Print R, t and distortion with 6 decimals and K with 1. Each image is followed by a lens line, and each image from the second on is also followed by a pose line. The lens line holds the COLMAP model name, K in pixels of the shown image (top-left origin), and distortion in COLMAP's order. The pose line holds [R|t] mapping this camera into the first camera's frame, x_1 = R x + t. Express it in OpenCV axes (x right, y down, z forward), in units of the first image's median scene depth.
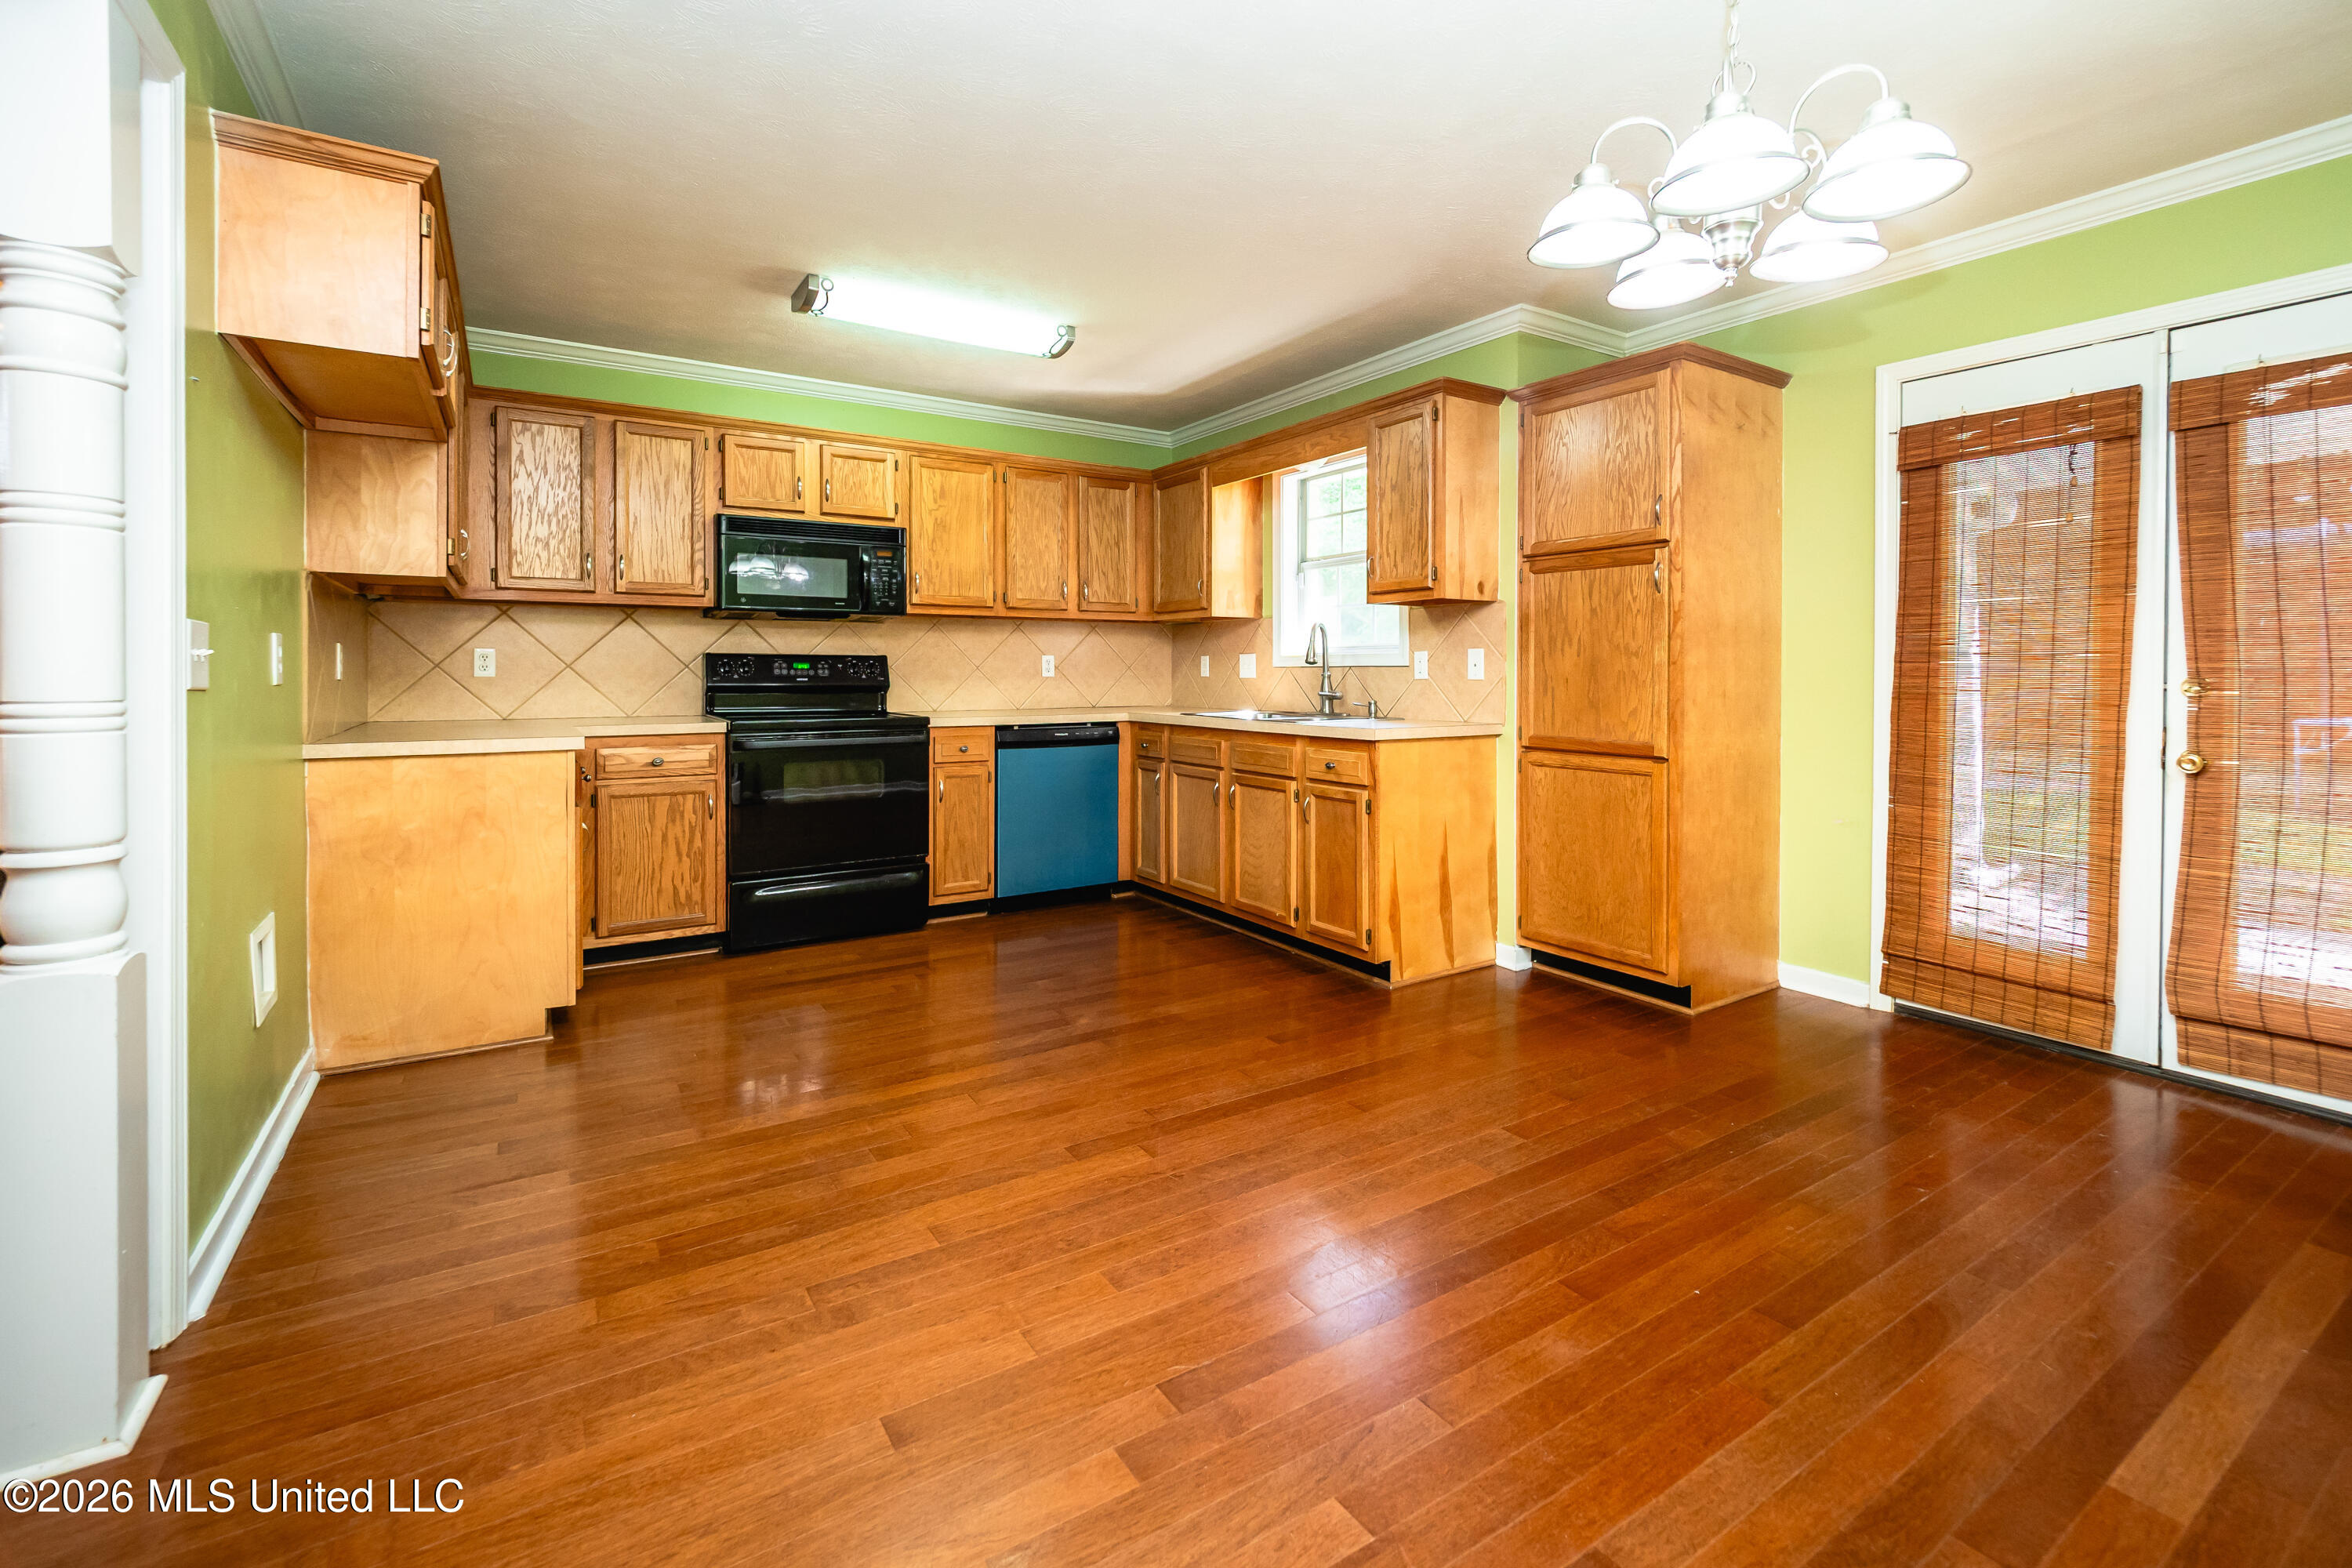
lens RADIAL K [[987.8, 0, 1142.6], [0, 987.8, 680.3], [0, 0, 1]] dist [-0.007853, -0.000431]
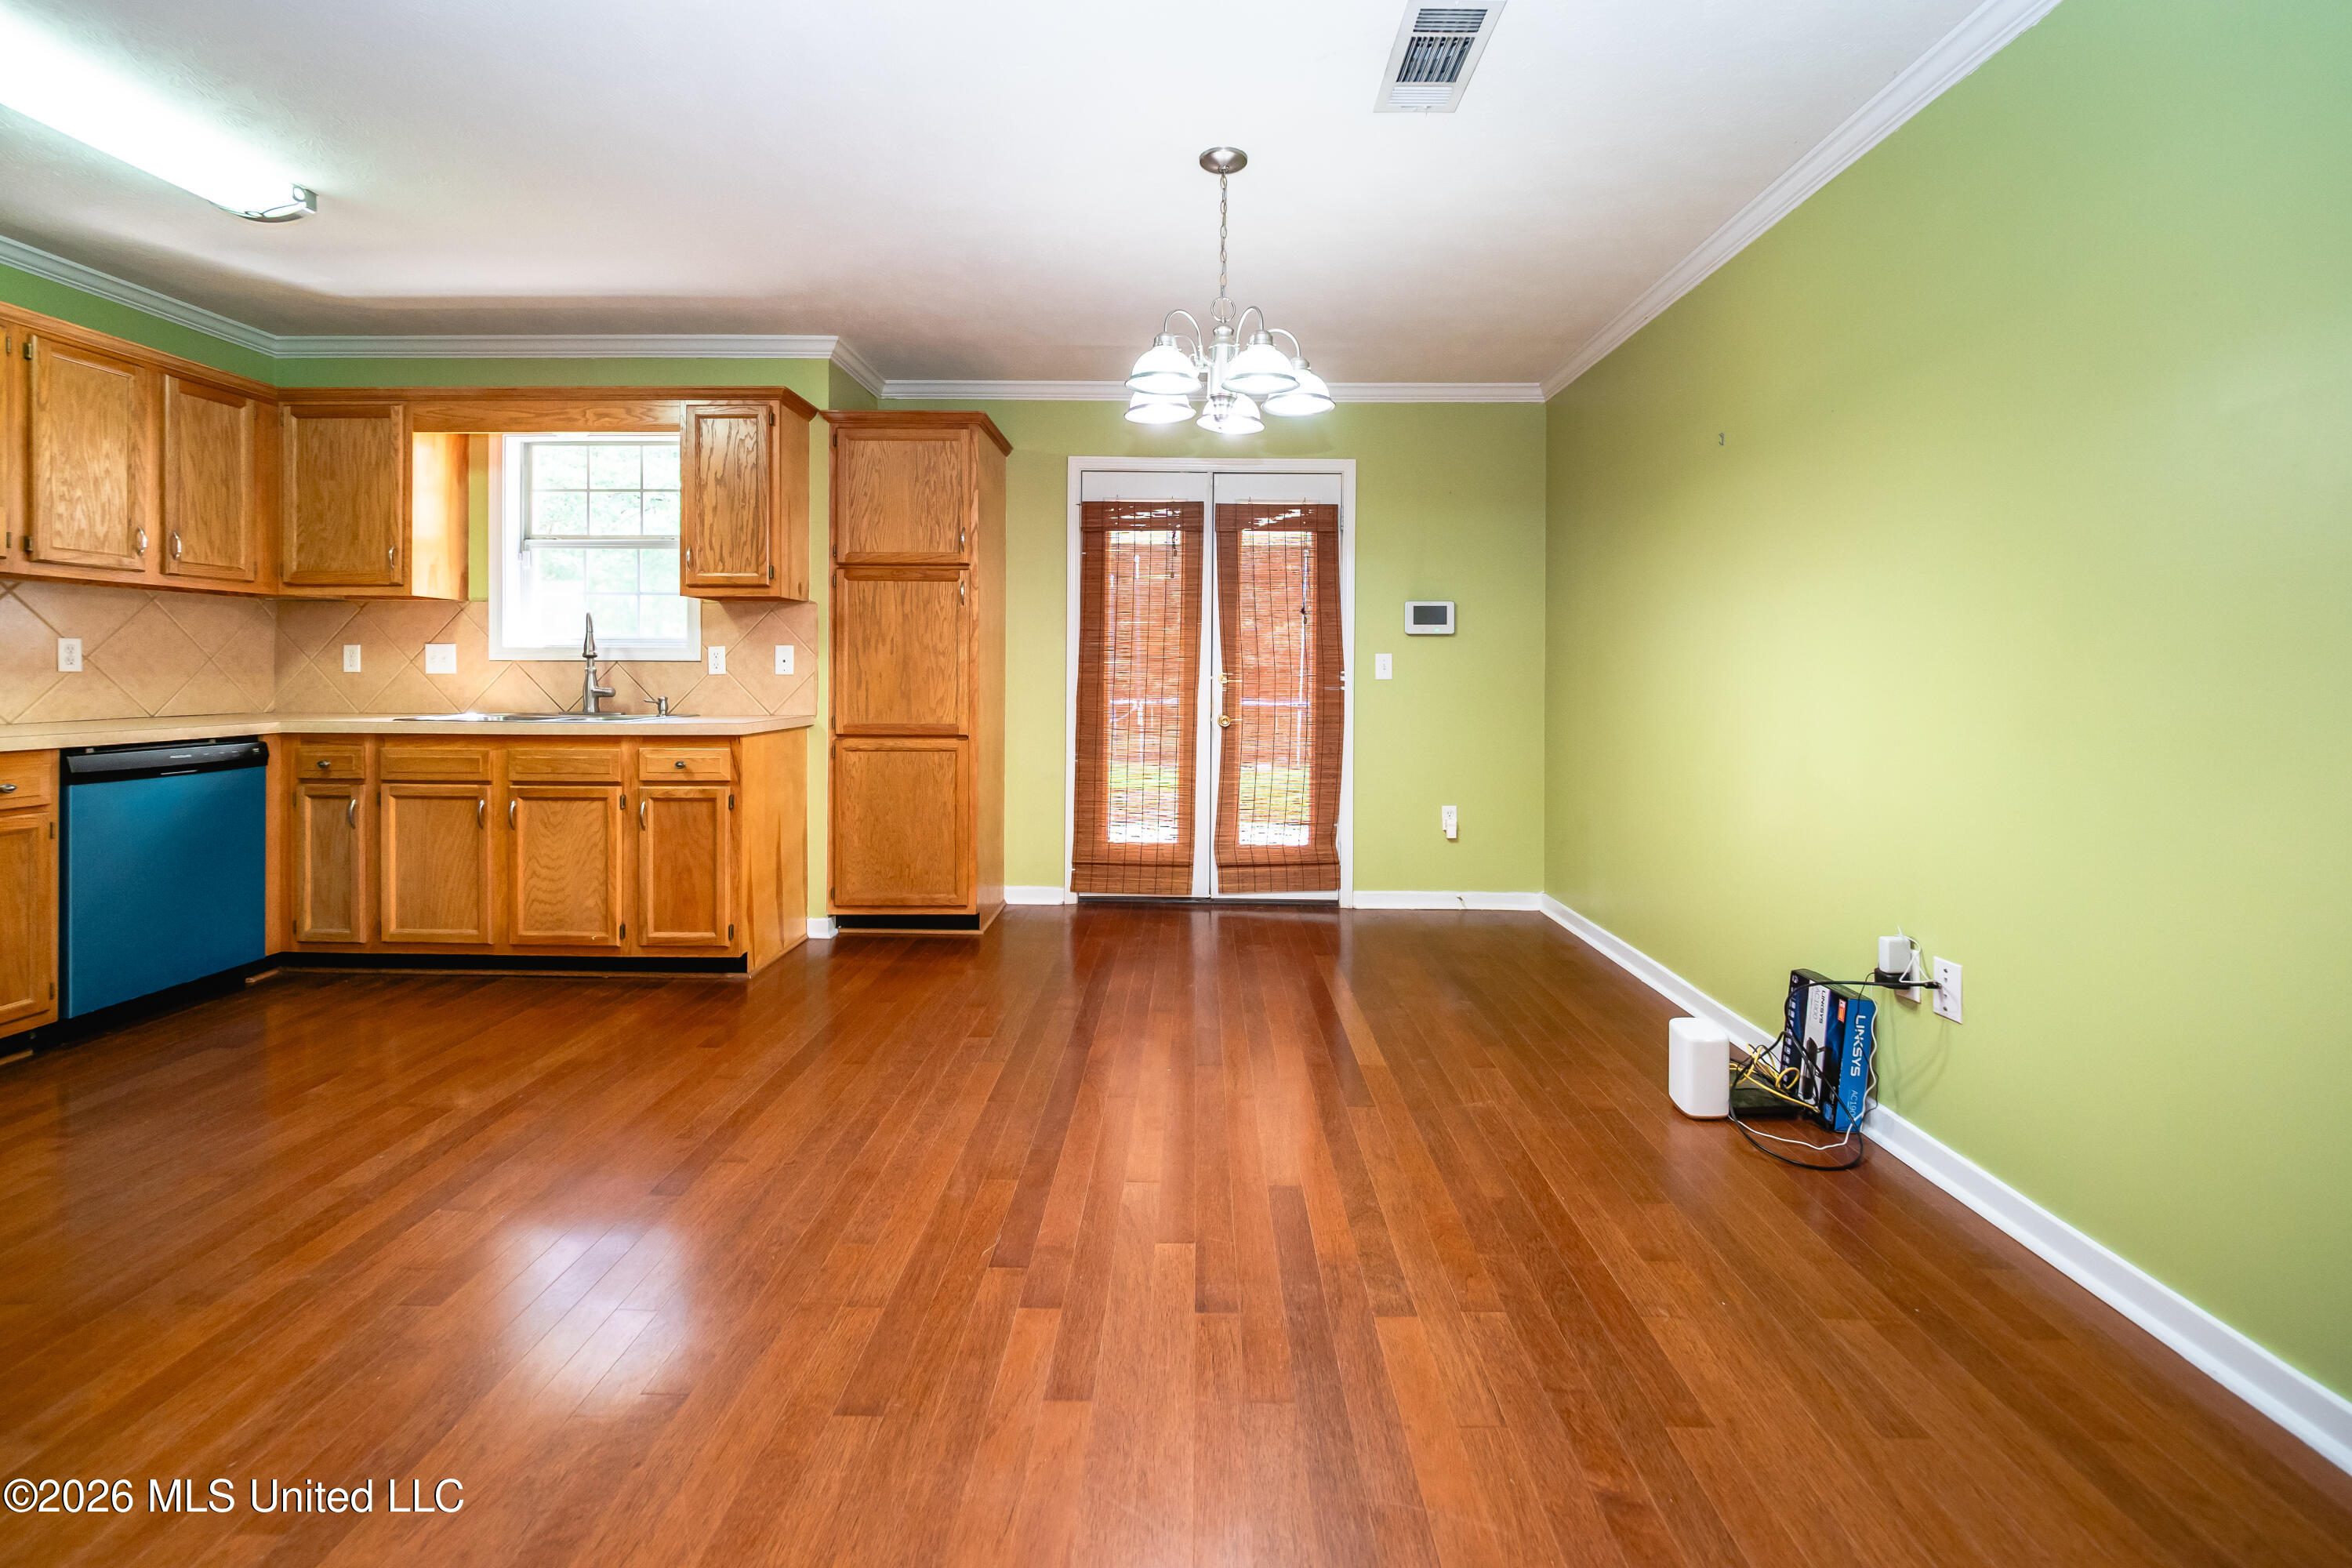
lens RADIAL K [[1014.1, 0, 1195.7], [0, 1014.1, 673.1], [0, 0, 1]] dist [-0.031348, 0.003935]
pose [[0.523820, -0.000447, 0.851829, -0.356224], [0.002867, 0.999995, -0.001239, 0.000519], [-0.851824, 0.003091, 0.523819, 0.060000]]
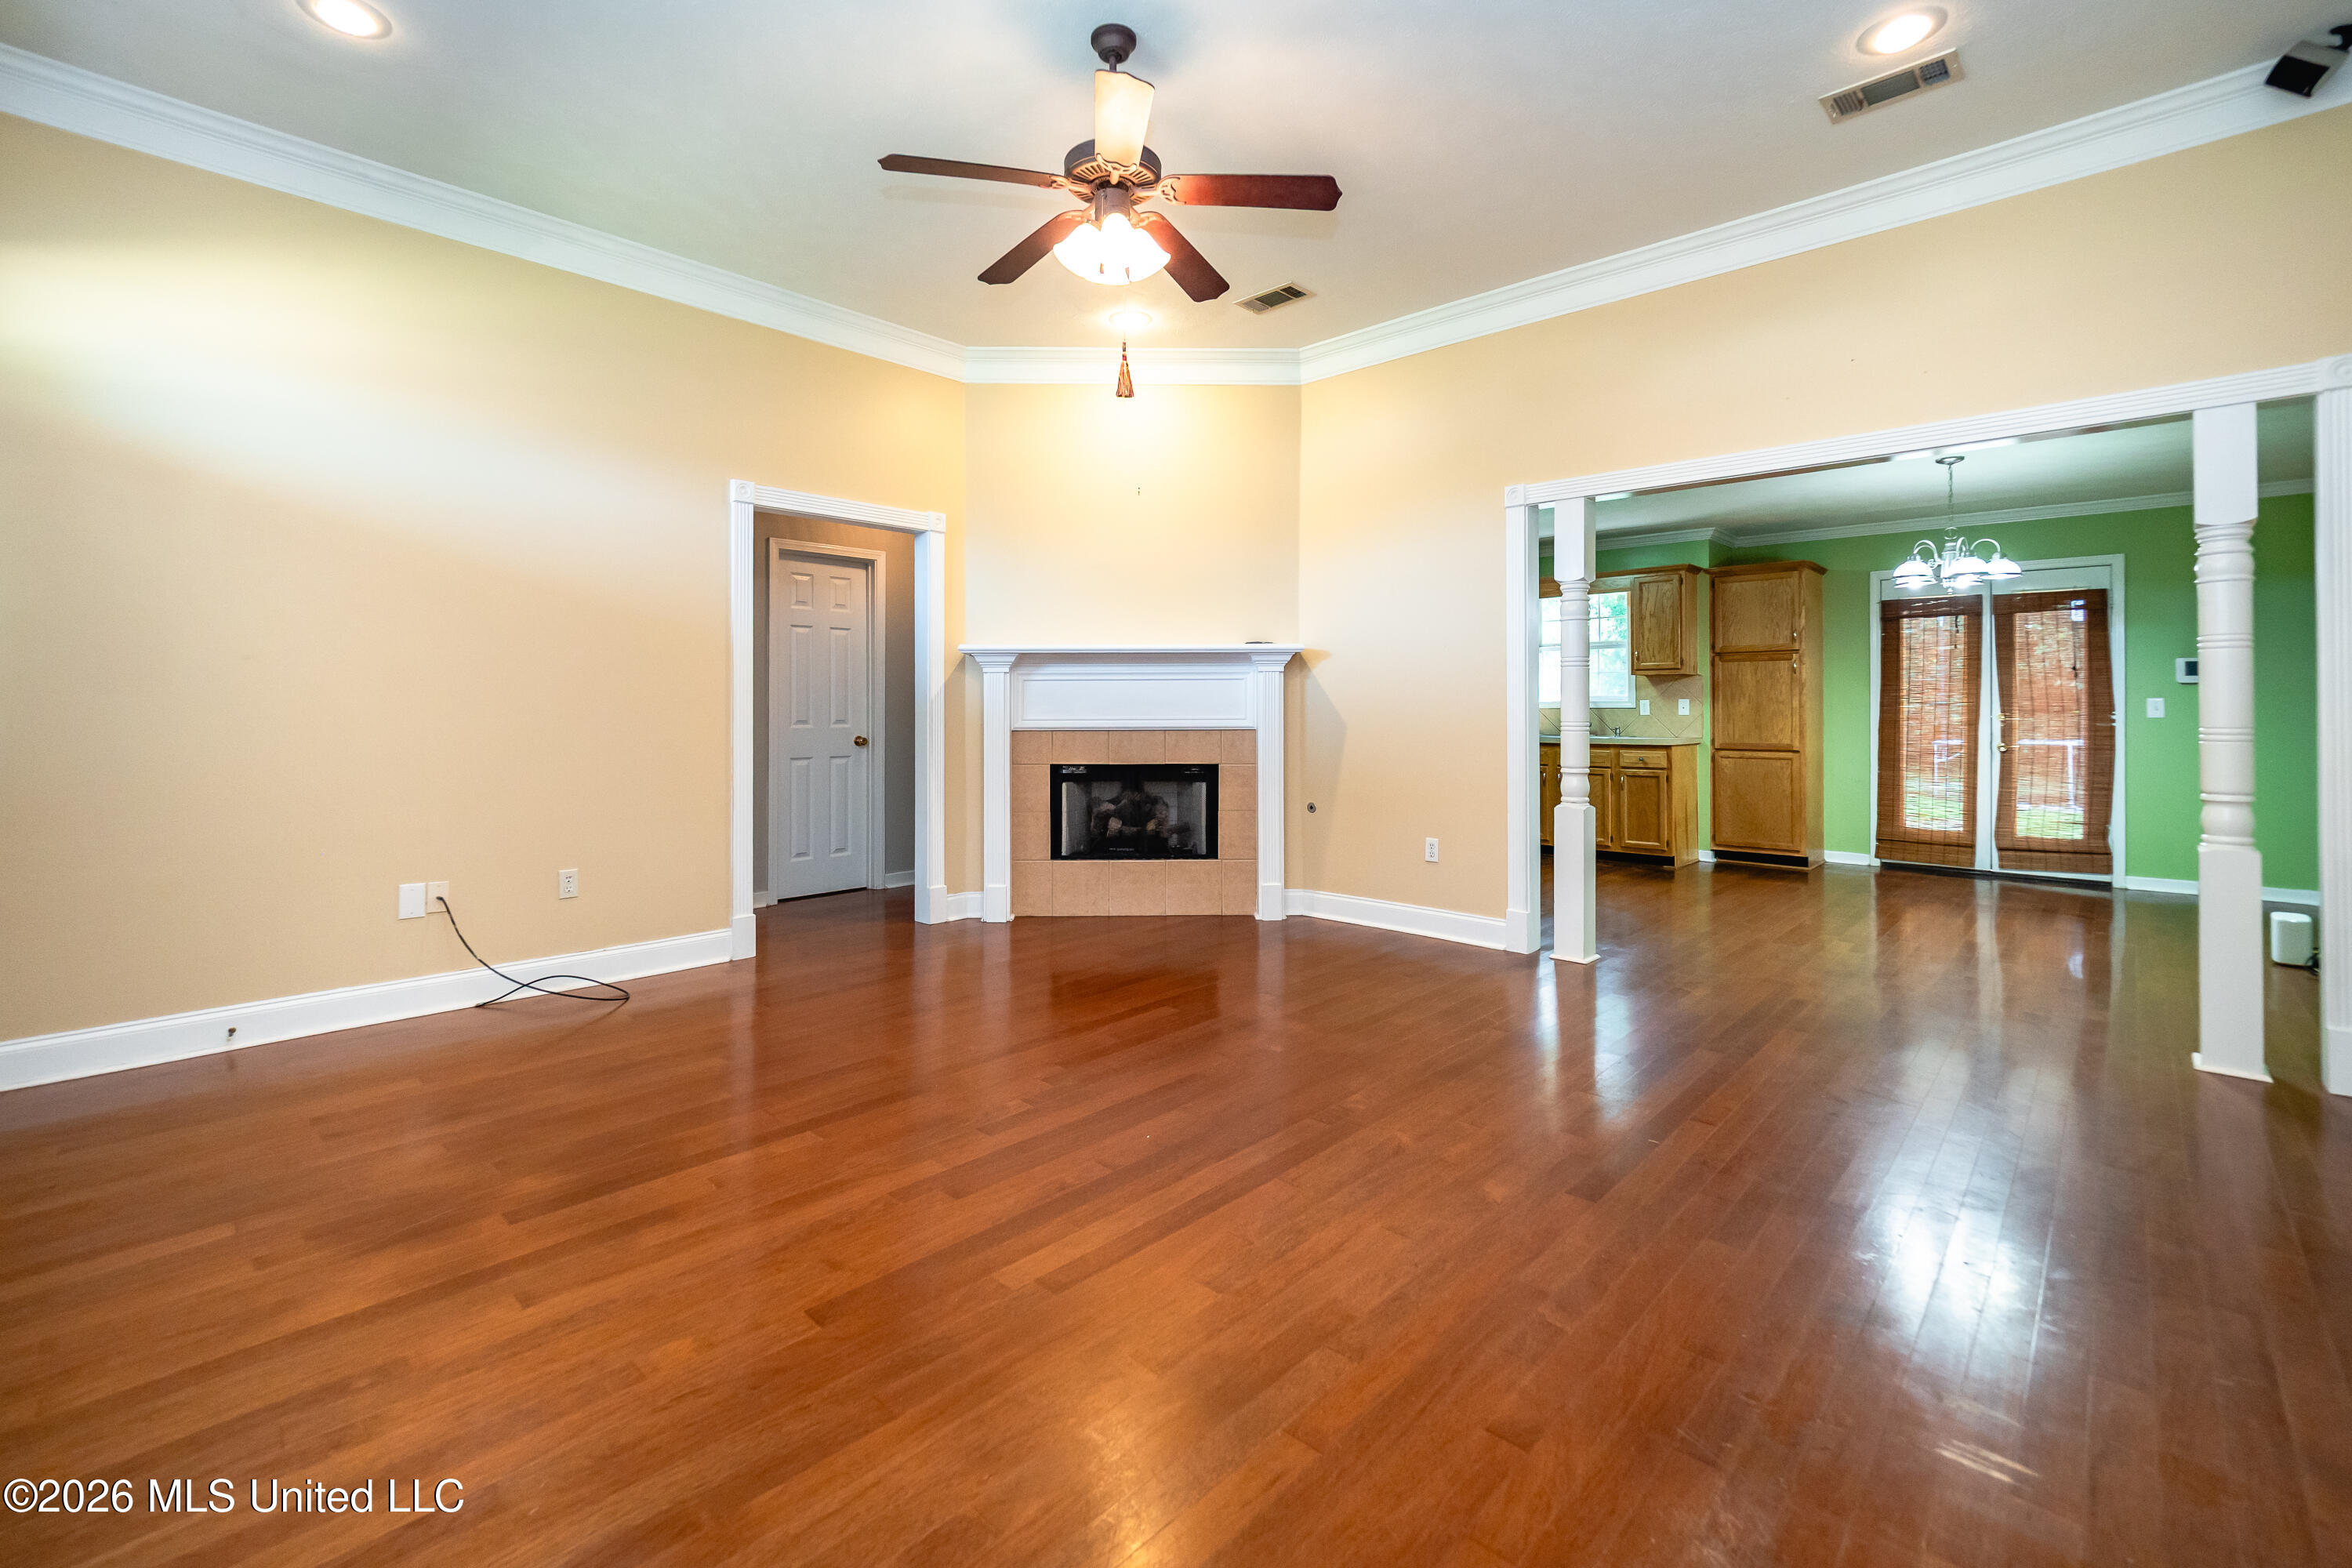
lens RADIAL K [[1012.2, 0, 1191.8], [0, 1012.2, 705.3], [0, 0, 1]] dist [-0.001924, -0.000296]
pose [[0.960879, 0.000079, 0.276967, -1.147729], [0.003666, 0.999909, -0.013003, 0.002611], [-0.276943, 0.013510, 0.960791, -0.640575]]
